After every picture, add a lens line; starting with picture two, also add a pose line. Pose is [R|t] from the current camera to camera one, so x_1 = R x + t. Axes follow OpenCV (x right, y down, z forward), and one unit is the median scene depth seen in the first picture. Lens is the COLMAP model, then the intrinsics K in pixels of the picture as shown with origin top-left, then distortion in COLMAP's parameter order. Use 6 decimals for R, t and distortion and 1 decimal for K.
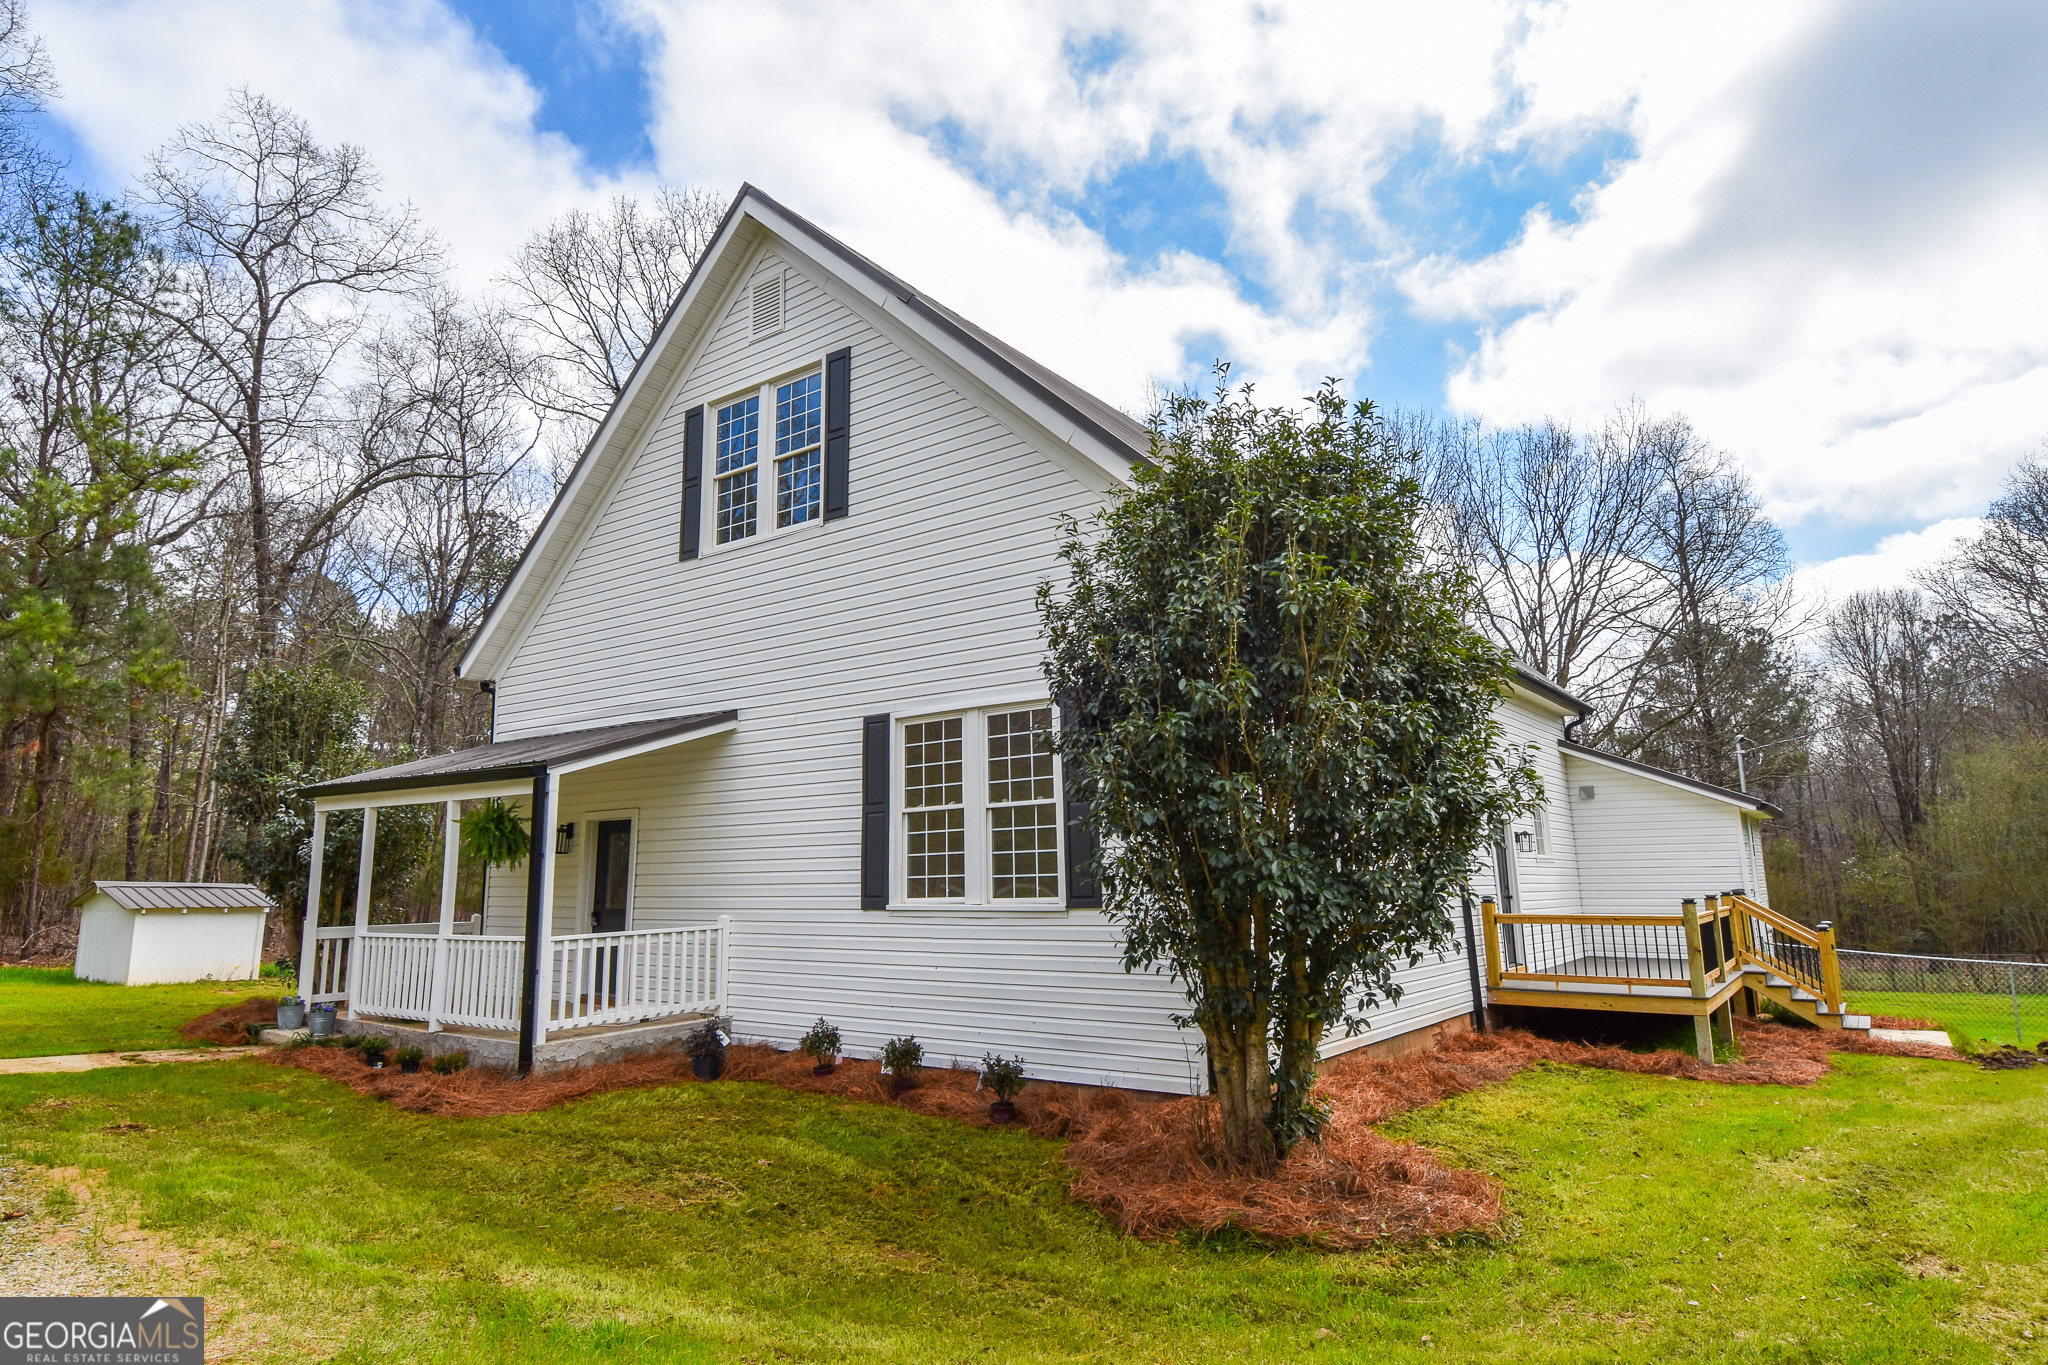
lens RADIAL K [[1146.5, 0, 1019.4], [0, 1146.5, 670.3], [0, 0, 1]] dist [0.053729, -0.059411]
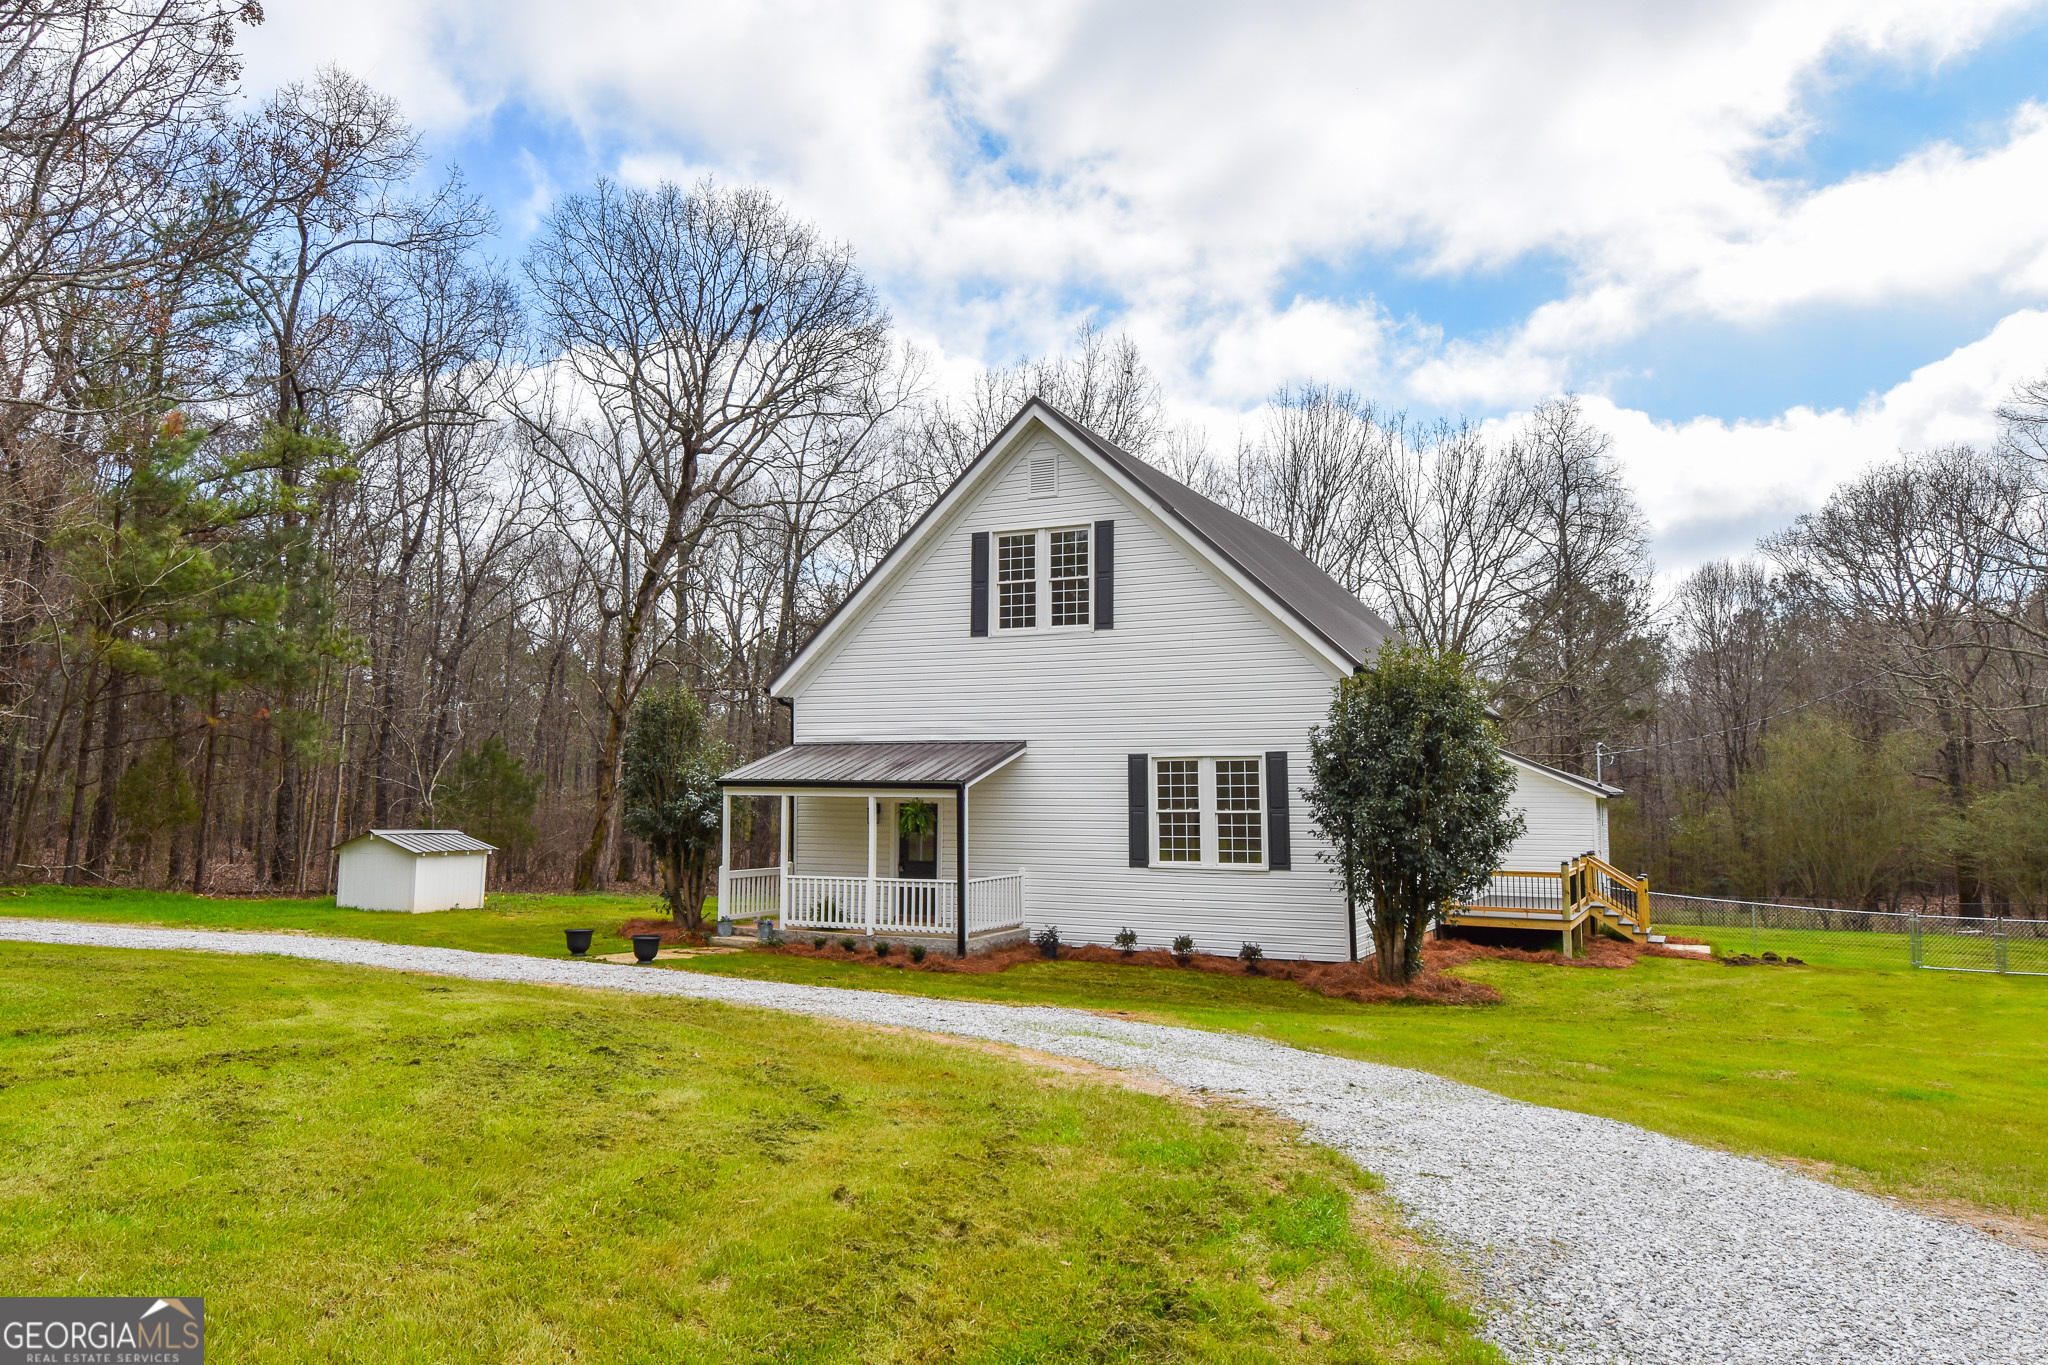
lens RADIAL K [[1424.2, 0, 1020.3], [0, 1424.2, 671.0], [0, 0, 1]] dist [0.064837, -0.069814]
pose [[0.984183, 0.032349, 0.174174, -0.615127], [-0.047715, 0.995257, 0.084775, -0.234138], [-0.170606, -0.091745, 0.981059, -0.948063]]
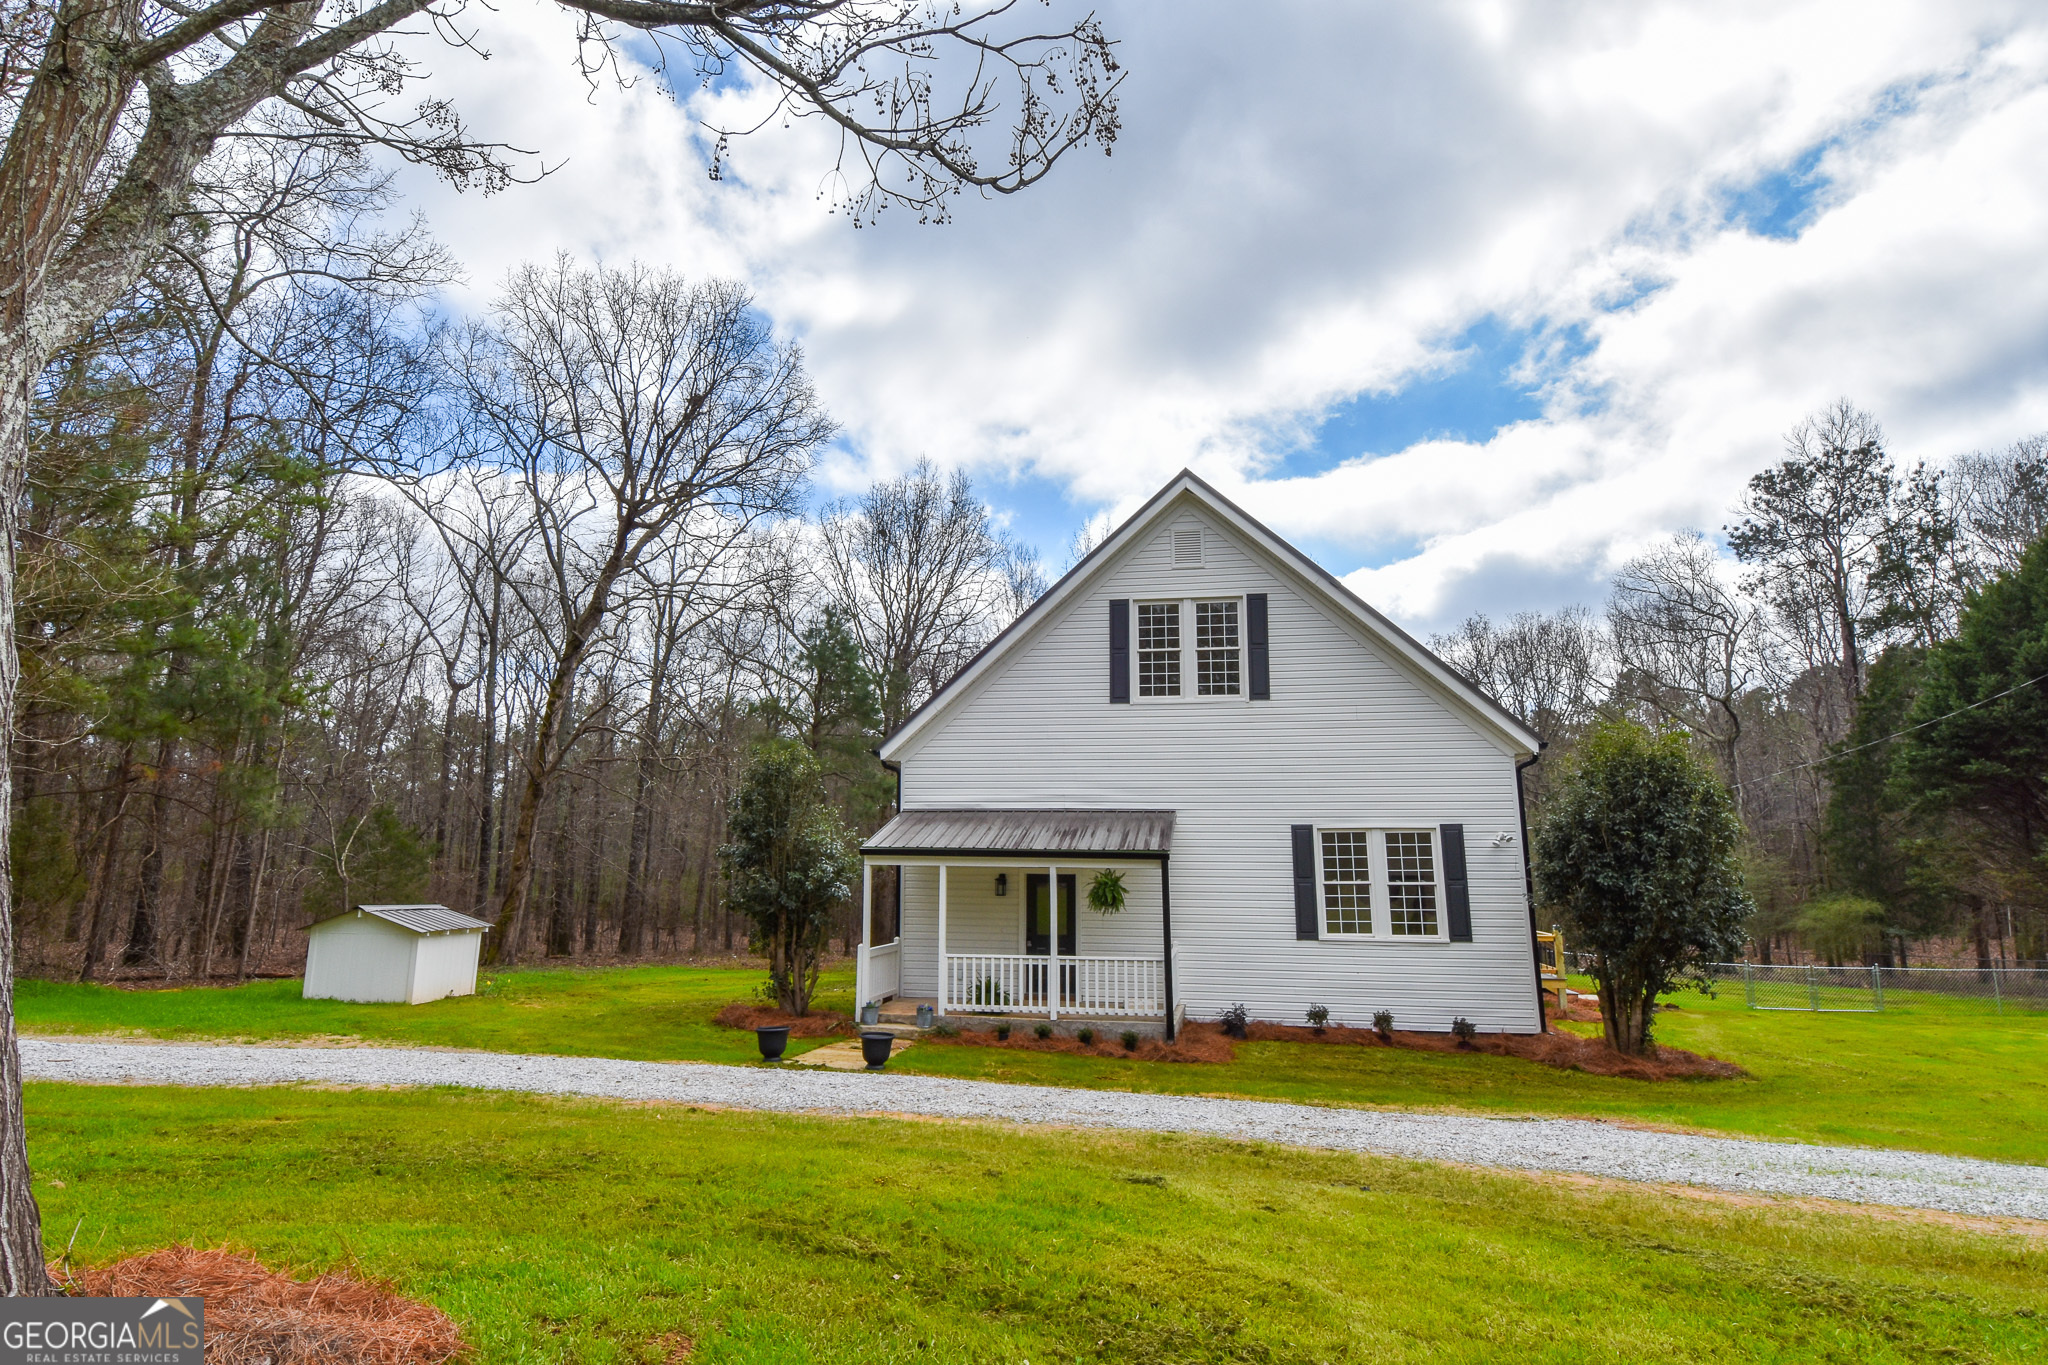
lens RADIAL K [[1122.4, 0, 1020.3], [0, 1122.4, 672.3], [0, 0, 1]] dist [0.051863, -0.056560]
pose [[0.893932, 0.094003, 0.438233, -1.153720], [-0.095966, 0.995227, -0.017723, -0.107450], [-0.437807, -0.026213, 0.898687, -0.288787]]
